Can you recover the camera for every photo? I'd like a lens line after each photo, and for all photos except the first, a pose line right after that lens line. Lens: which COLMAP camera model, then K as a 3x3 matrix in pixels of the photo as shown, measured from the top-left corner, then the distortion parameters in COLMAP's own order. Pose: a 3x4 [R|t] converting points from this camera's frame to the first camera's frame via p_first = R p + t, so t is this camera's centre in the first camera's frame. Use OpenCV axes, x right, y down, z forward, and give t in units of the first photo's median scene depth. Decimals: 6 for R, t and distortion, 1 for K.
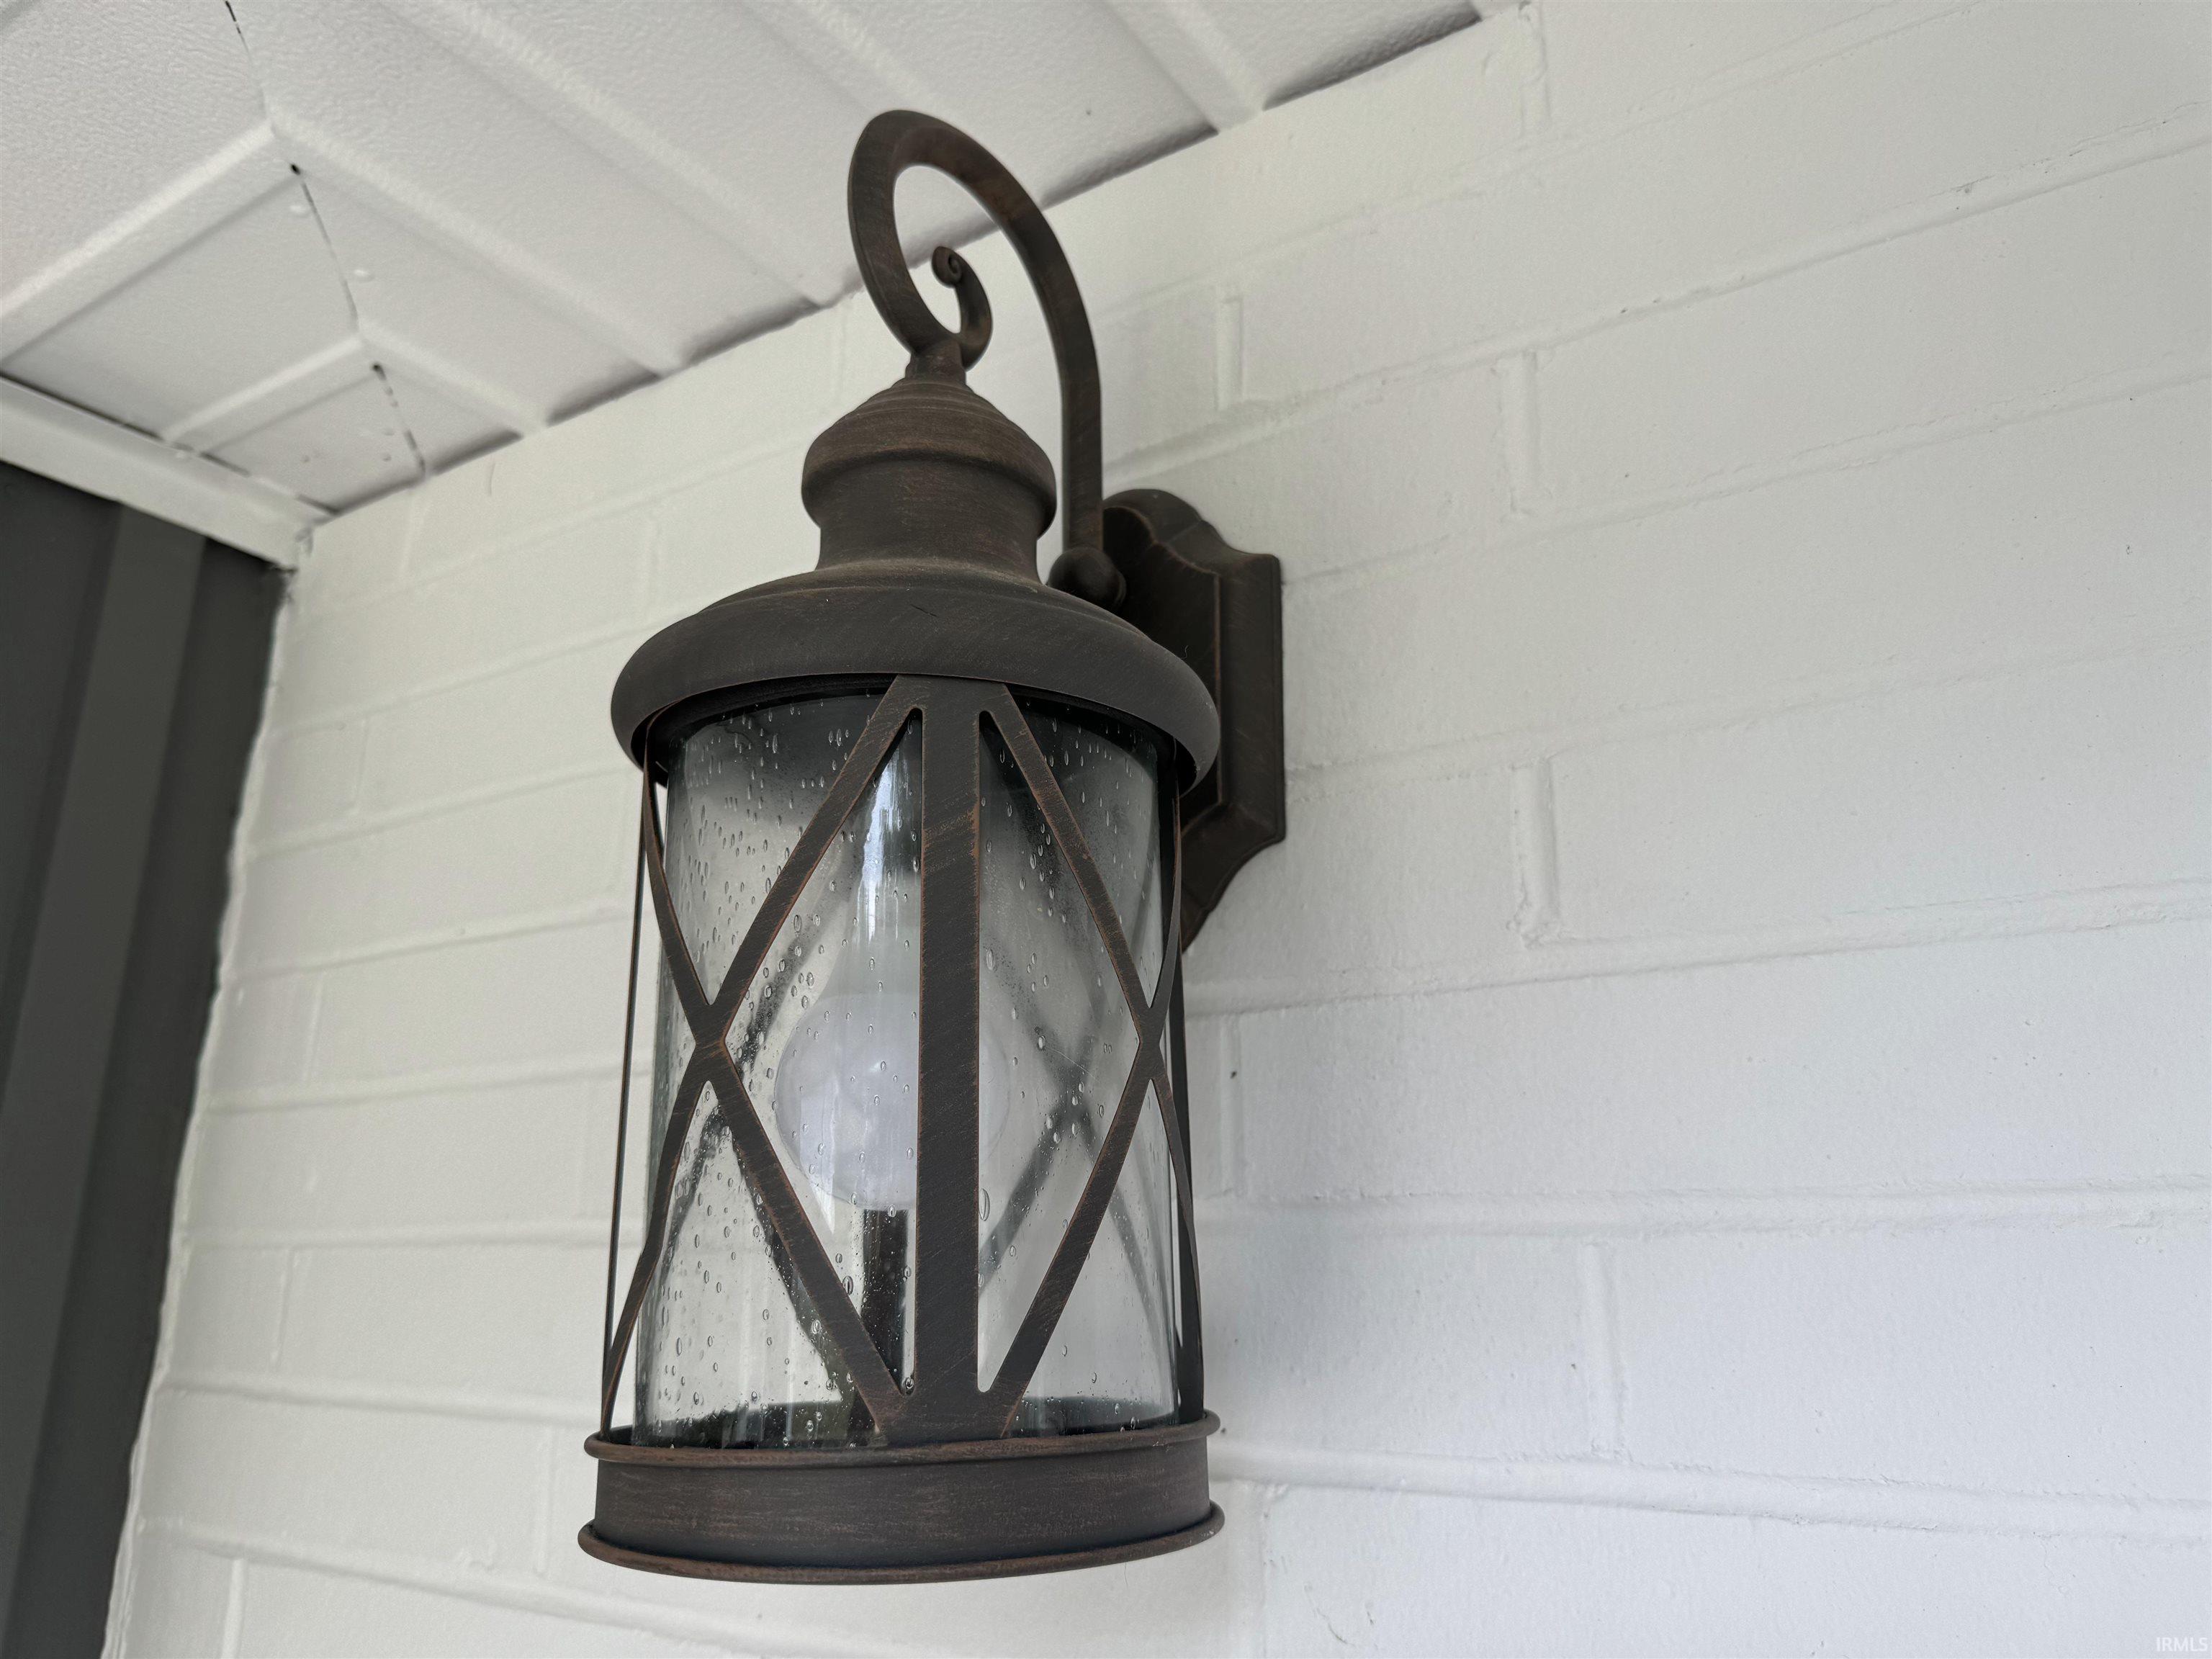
lens RADIAL K [[1568.9, 0, 1109.1], [0, 1568.9, 828.4], [0, 0, 1]] dist [0.051869, -0.049239]
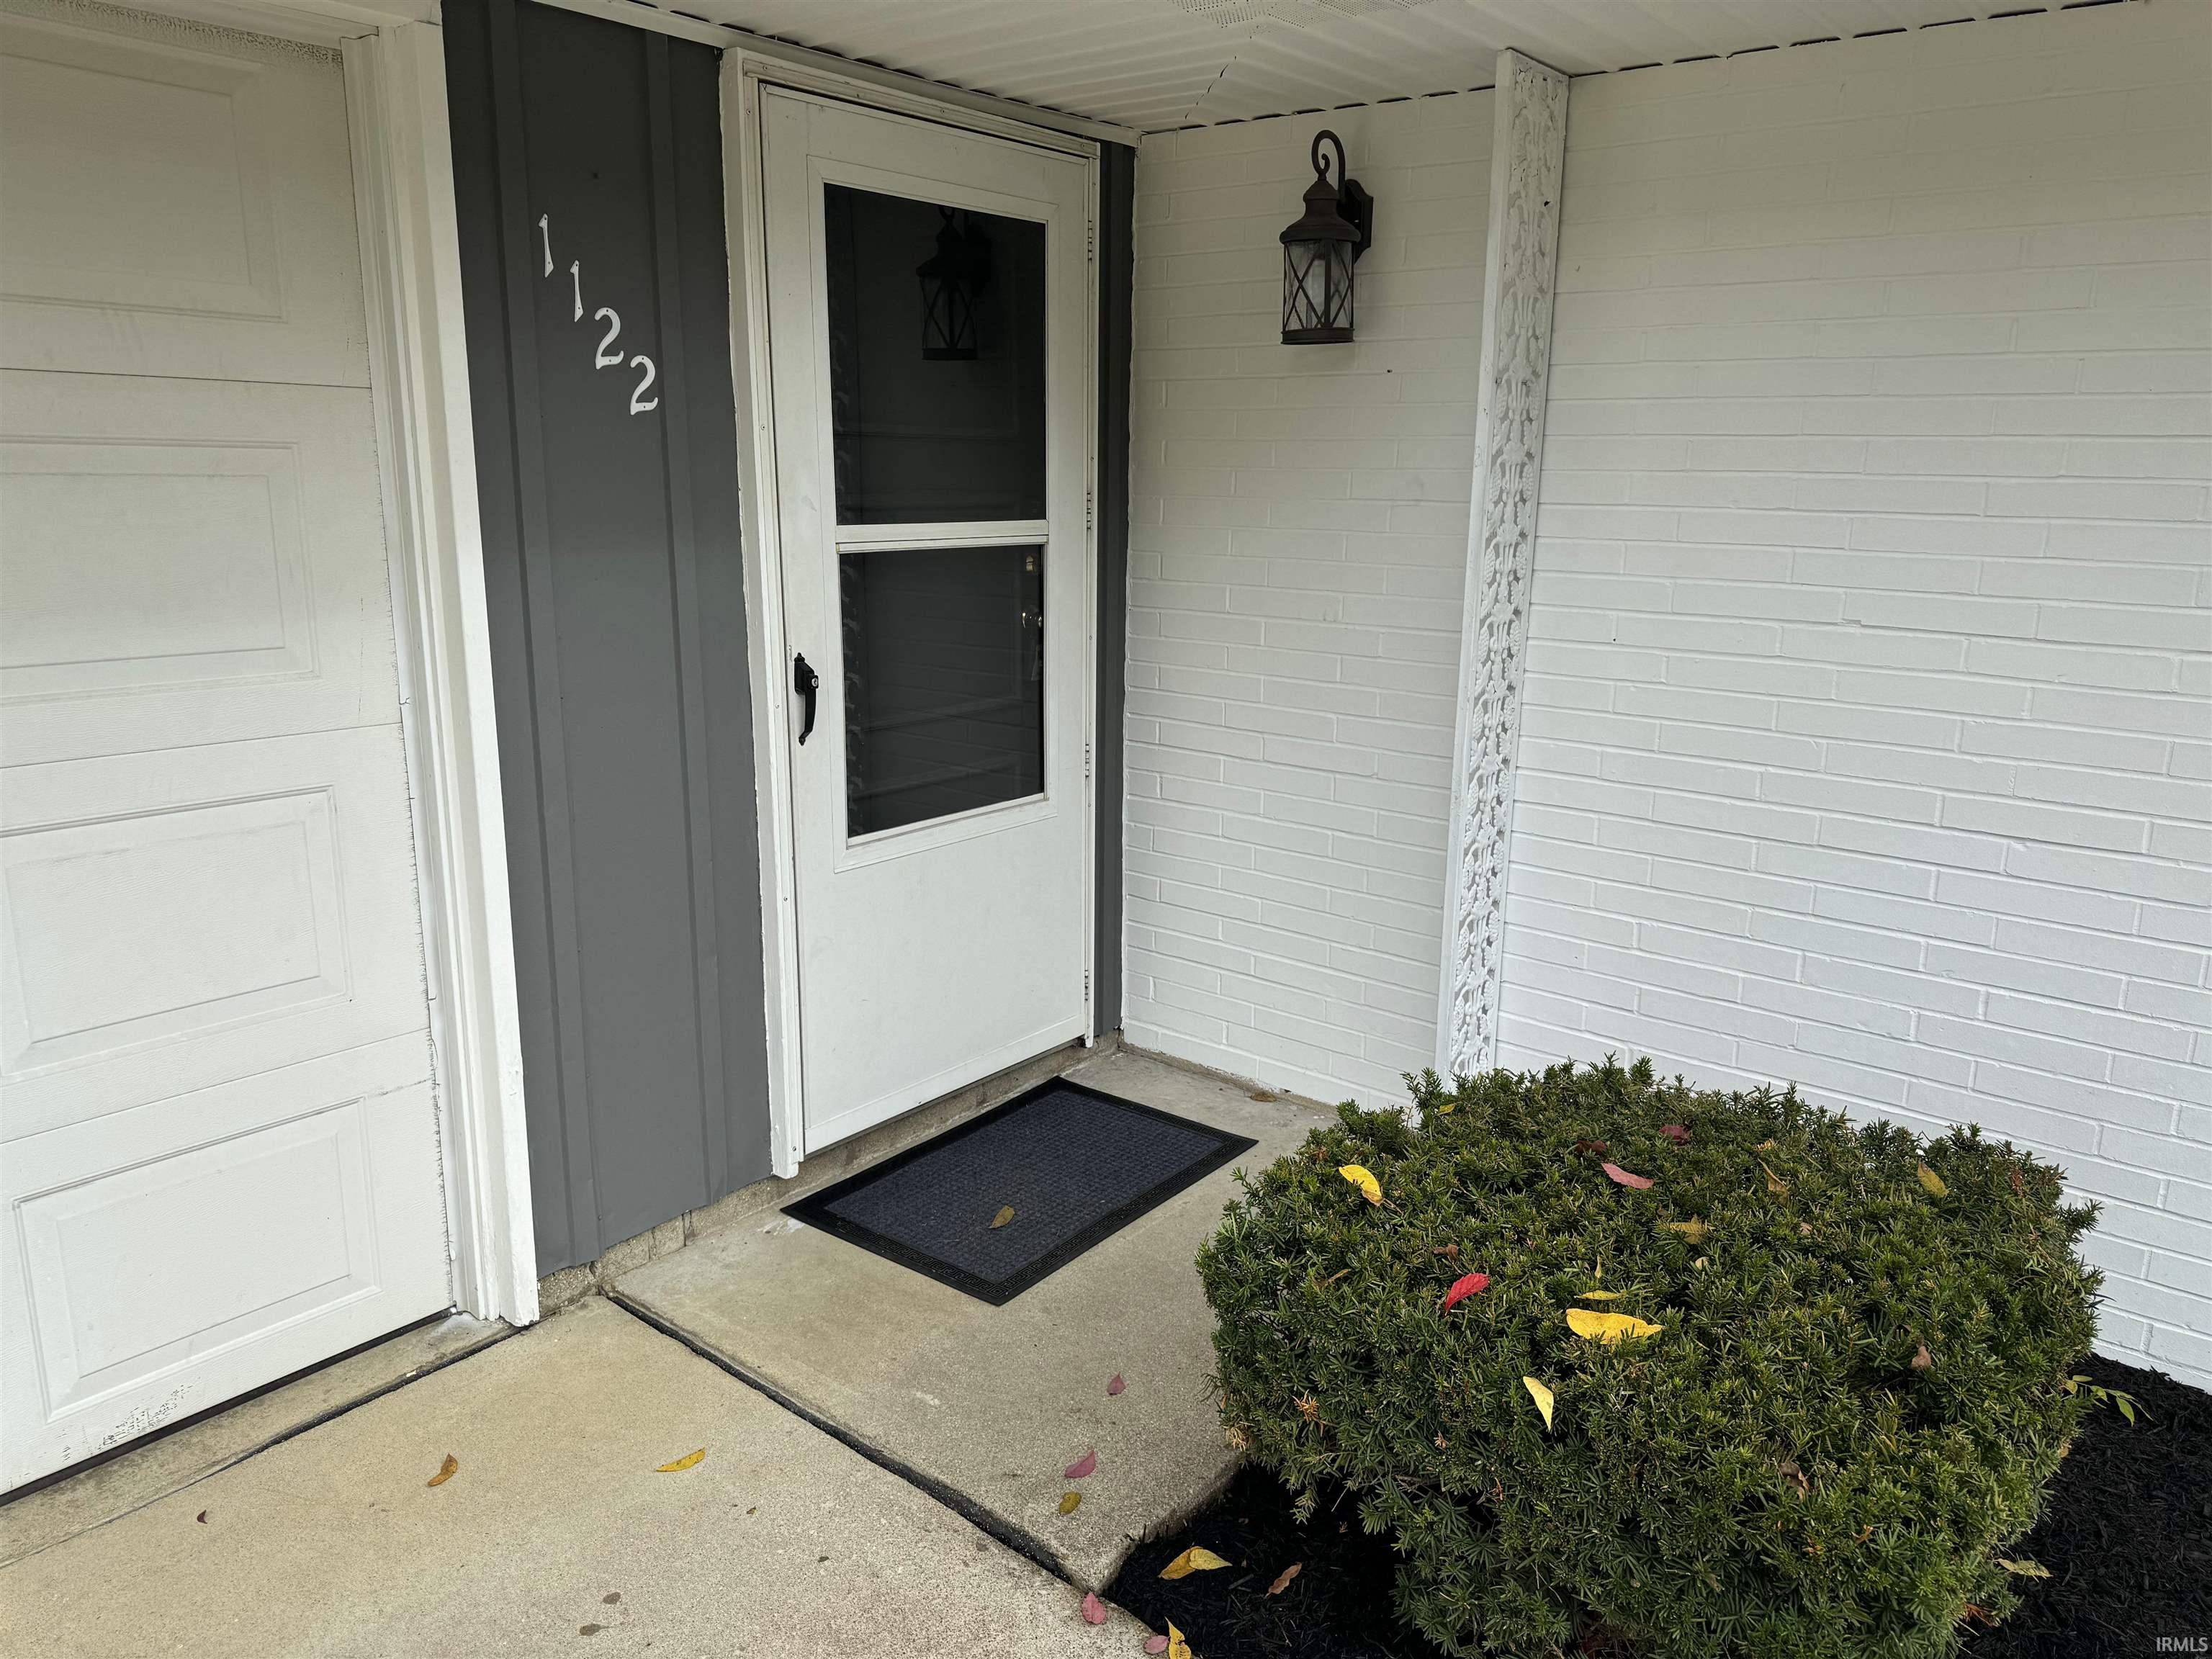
lens RADIAL K [[1568.9, 0, 1106.3], [0, 1568.9, 836.8], [0, 0, 1]] dist [0.051869, -0.049239]
pose [[0.996036, 0.024500, -0.085510, -0.379858], [0.022177, 0.862562, 0.505464, -1.288524], [0.086141, -0.505357, 0.858600, -6.278054]]
